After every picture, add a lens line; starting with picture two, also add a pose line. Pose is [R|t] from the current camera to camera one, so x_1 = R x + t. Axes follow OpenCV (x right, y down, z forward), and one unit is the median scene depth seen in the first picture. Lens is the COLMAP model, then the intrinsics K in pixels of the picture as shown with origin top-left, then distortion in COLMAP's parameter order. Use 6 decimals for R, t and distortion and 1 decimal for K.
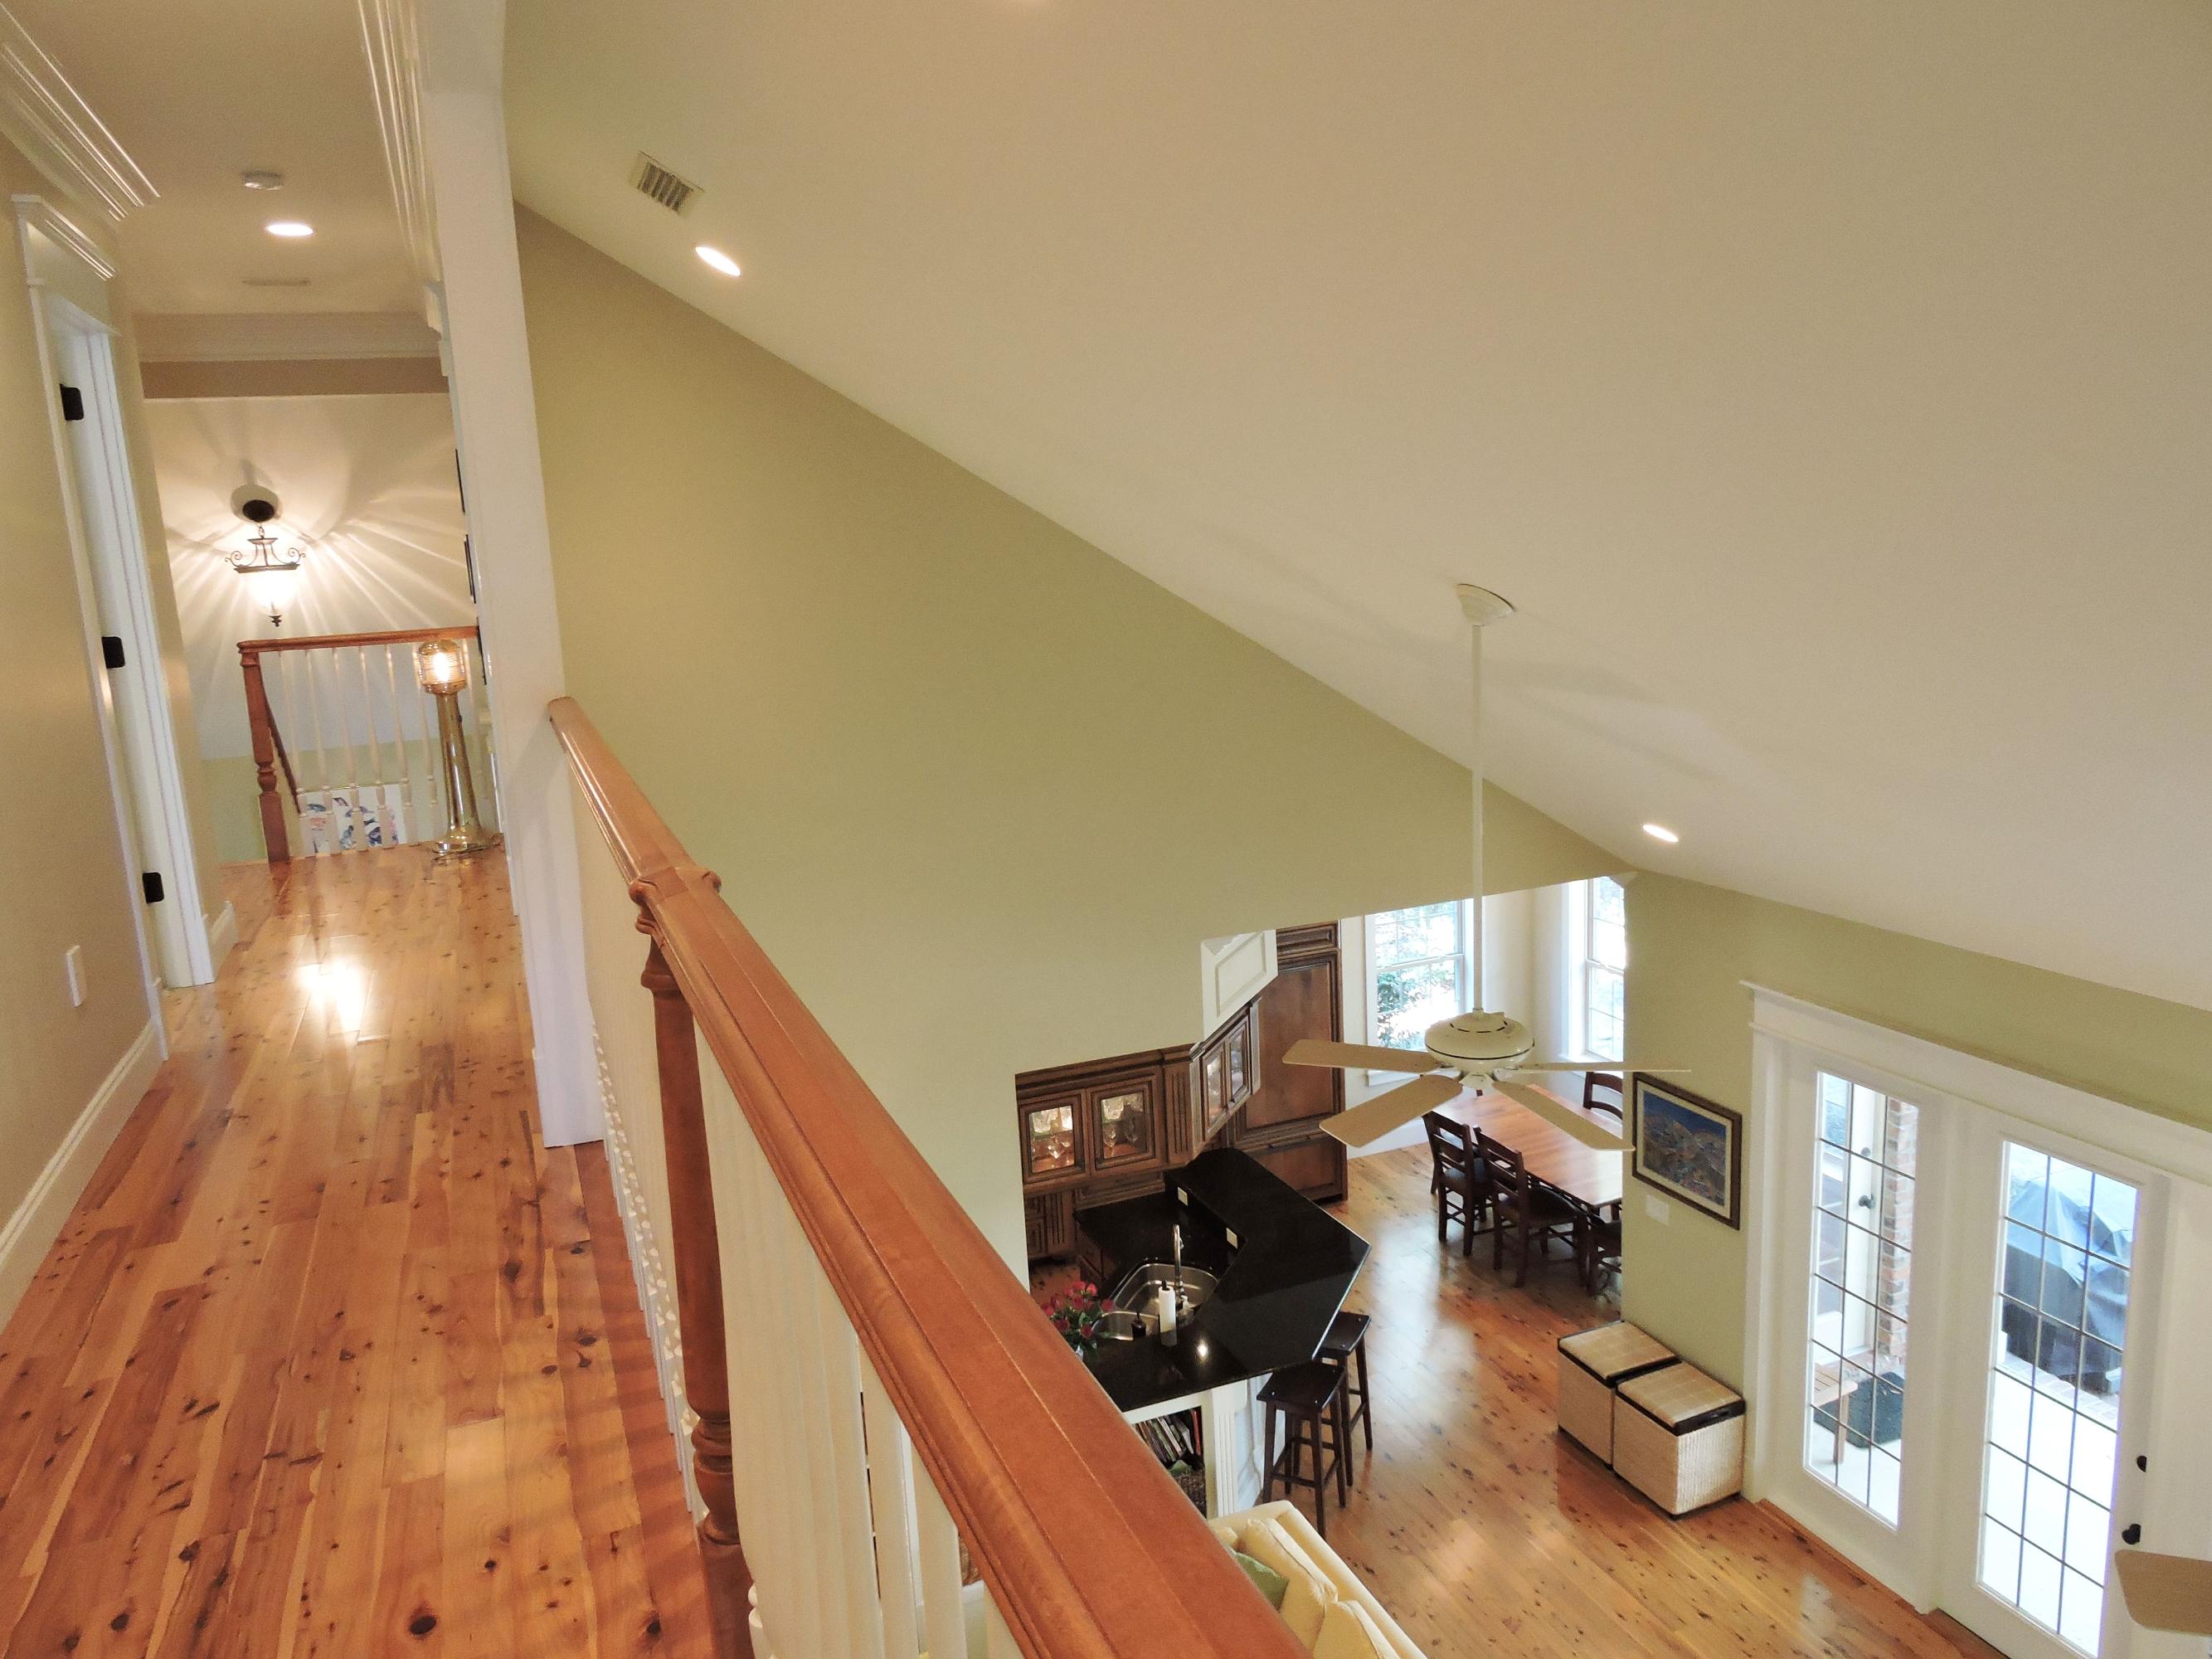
lens RADIAL K [[1577.9, 0, 1106.0], [0, 1577.9, 829.5], [0, 0, 1]] dist [-0.011060, -0.000242]
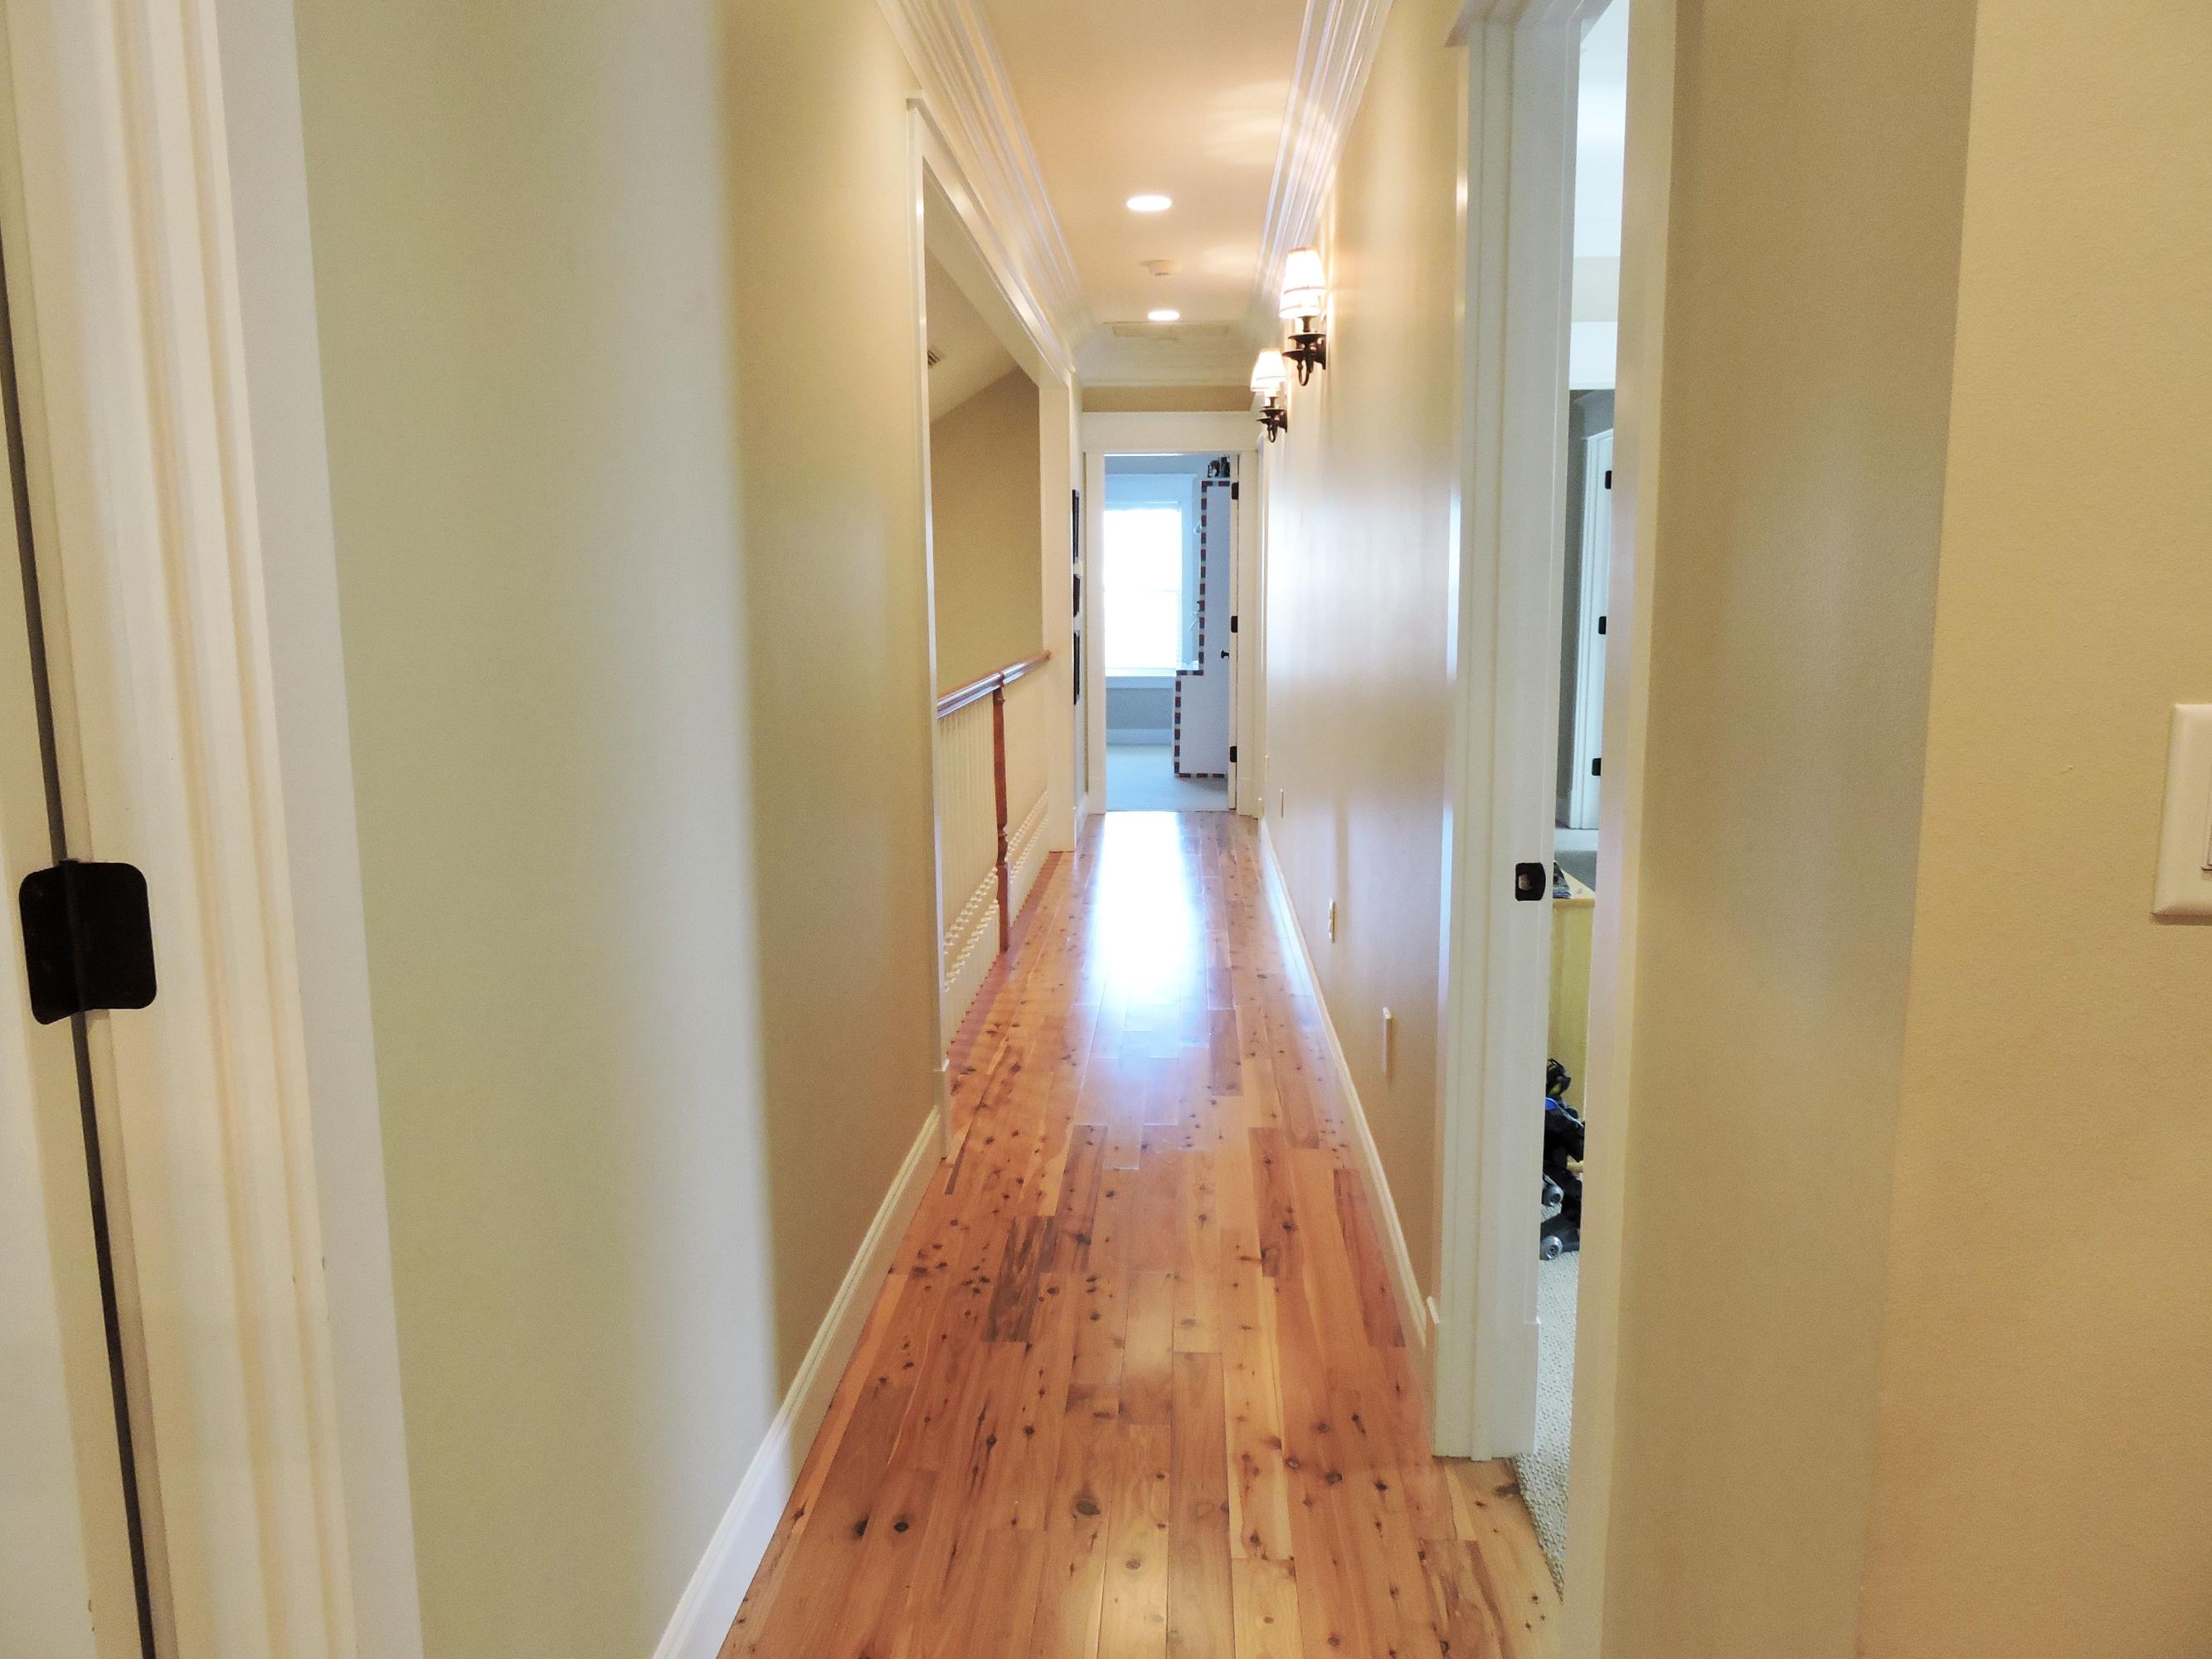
lens RADIAL K [[1573.8, 0, 1106.0], [0, 1573.8, 829.5], [0, 0, 1]] dist [-0.002926, 0.000056]
pose [[-0.906530, -0.008149, 0.422063, -0.984785], [0.129009, 0.946632, 0.295371, -0.327693], [-0.401945, 0.322212, -0.857099, 1.976111]]
